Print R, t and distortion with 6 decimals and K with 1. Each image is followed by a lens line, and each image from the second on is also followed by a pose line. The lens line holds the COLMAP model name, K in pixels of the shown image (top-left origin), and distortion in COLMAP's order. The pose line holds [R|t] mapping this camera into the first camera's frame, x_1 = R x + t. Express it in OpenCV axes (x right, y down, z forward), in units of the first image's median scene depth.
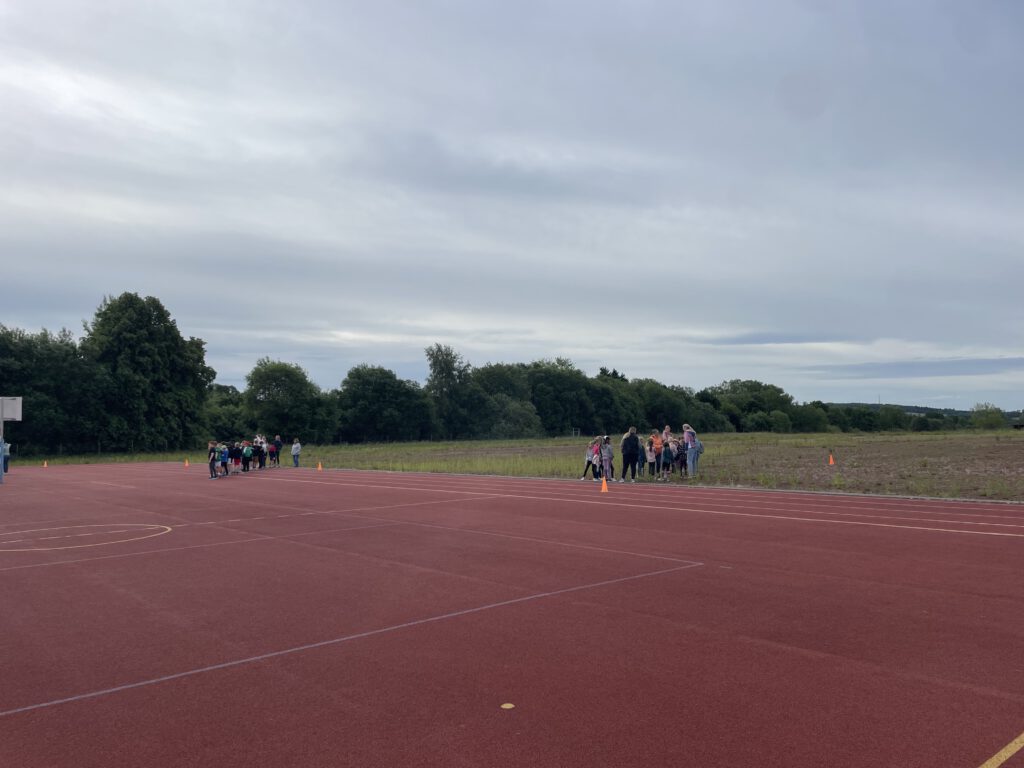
lens RADIAL K [[774.9, 0, 512.0], [0, 774.9, 384.0], [0, 0, 1]] dist [0.084071, -0.109884]
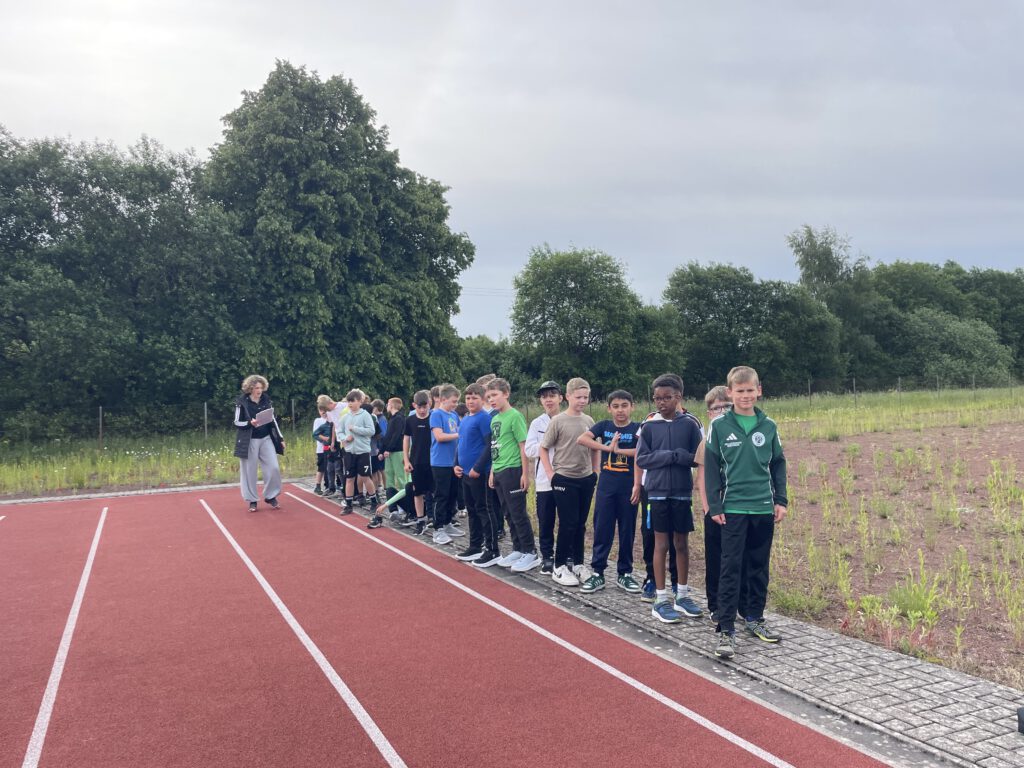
lens RADIAL K [[783.4, 0, 526.4], [0, 783.4, 386.0], [0, 0, 1]] dist [0.124467, 0.000386]
pose [[0.970759, -0.021582, -0.239086, -0.161566], [0.035076, 0.998014, 0.052329, 0.028809], [0.237481, -0.059185, 0.969587, 0.374375]]
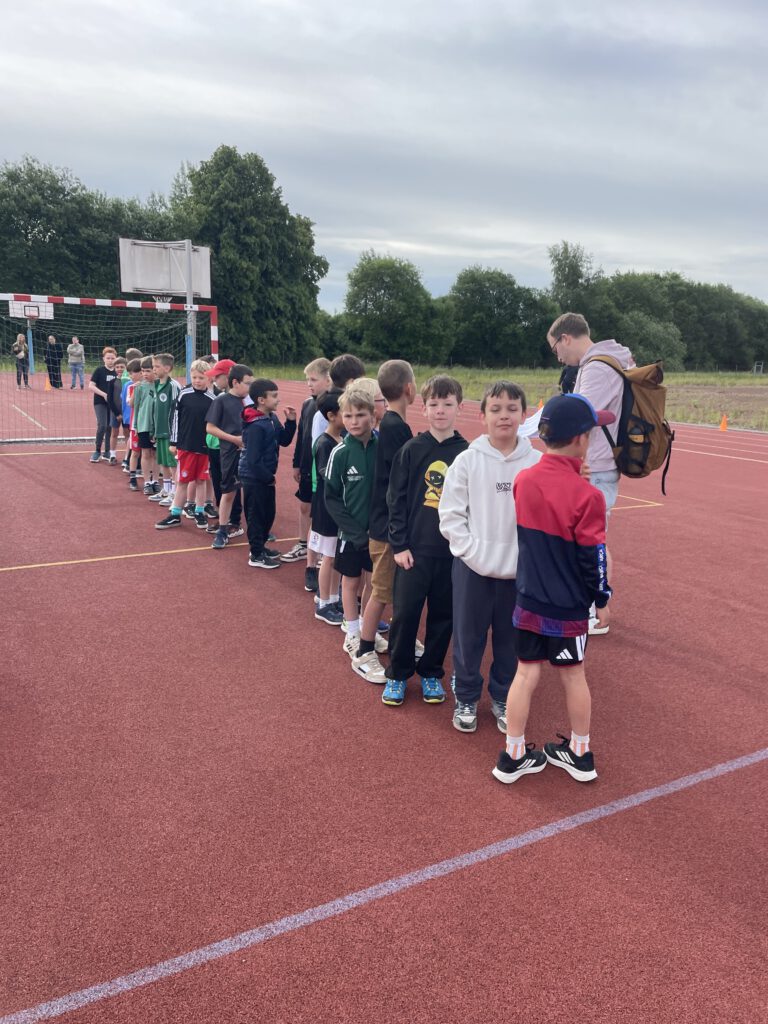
lens RADIAL K [[781.6, 0, 373.9], [0, 781.6, 521.5], [0, 0, 1]] dist [0.094293, -0.117412]
pose [[0.978267, 0.095187, -0.184211, -0.111305], [-0.042479, 0.961563, 0.271278, 0.011211], [0.202953, -0.257557, 0.944709, 0.137648]]
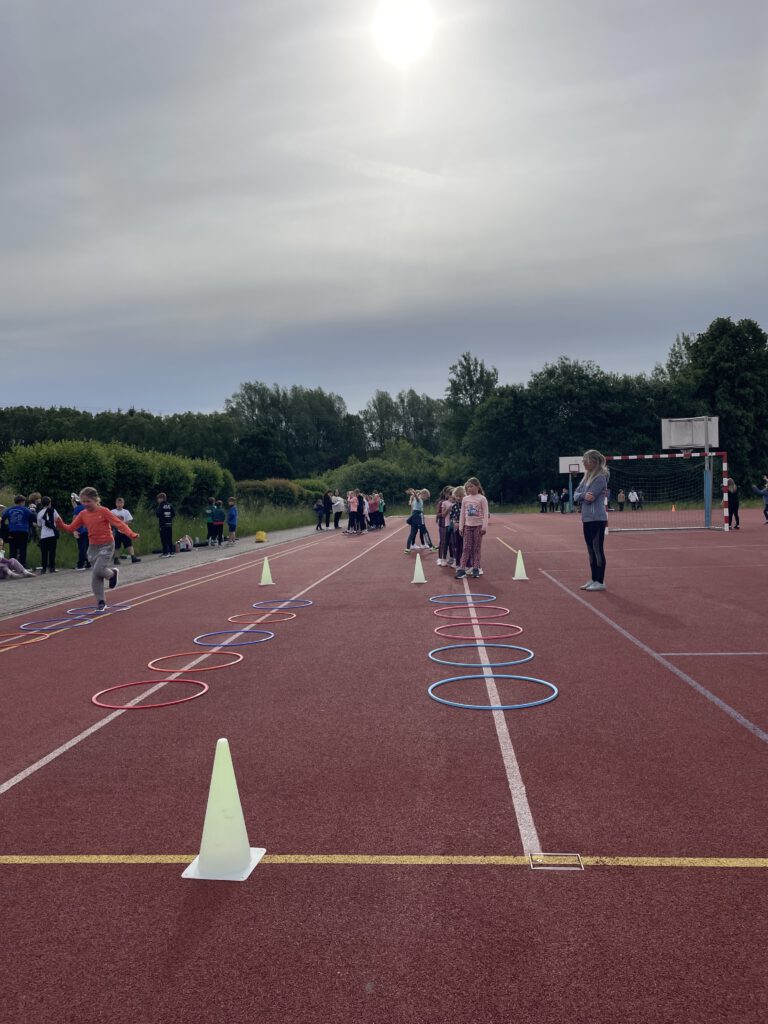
lens RADIAL K [[774.9, 0, 384.0], [0, 774.9, 512.0], [0, 0, 1]] dist [0.084071, -0.109884]
pose [[0.708023, 0.013503, -0.706060, -0.083438], [0.054715, 0.995763, 0.073910, 0.009238], [0.704067, -0.090963, 0.704284, 0.060229]]
